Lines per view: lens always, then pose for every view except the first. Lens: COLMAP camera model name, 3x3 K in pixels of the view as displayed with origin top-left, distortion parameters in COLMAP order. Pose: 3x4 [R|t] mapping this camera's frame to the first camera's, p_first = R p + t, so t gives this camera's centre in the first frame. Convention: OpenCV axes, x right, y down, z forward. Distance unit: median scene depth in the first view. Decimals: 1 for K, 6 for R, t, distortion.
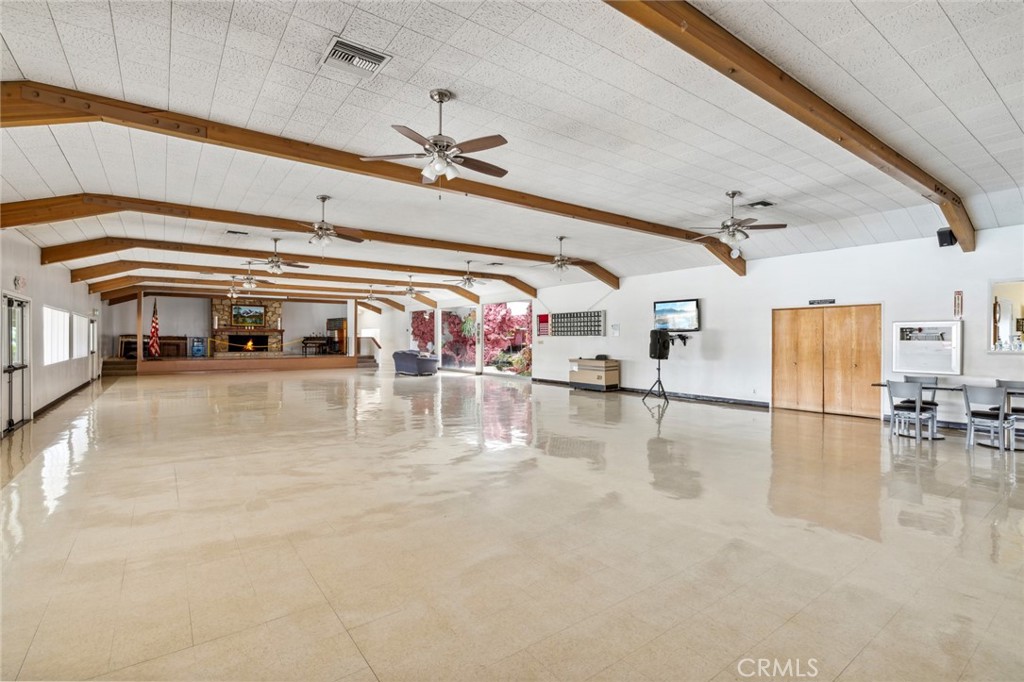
lens RADIAL K [[475.0, 0, 504.7], [0, 475.0, 343.0], [0, 0, 1]] dist [-0.000737, -0.000075]
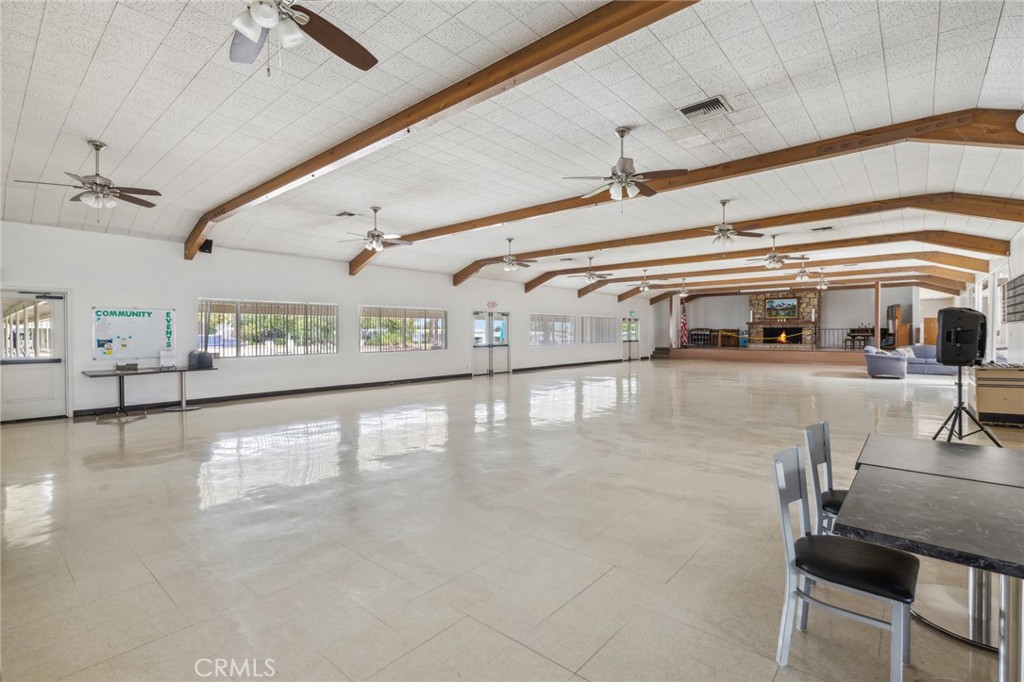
lens RADIAL K [[475.2, 0, 503.3], [0, 475.2, 336.7], [0, 0, 1]] dist [-0.015223, -0.000384]
pose [[0.221793, 0.006469, -0.975072, 0.324520], [-0.005474, 0.999970, 0.005390, 0.001356], [0.975078, 0.004142, 0.221822, 0.183257]]
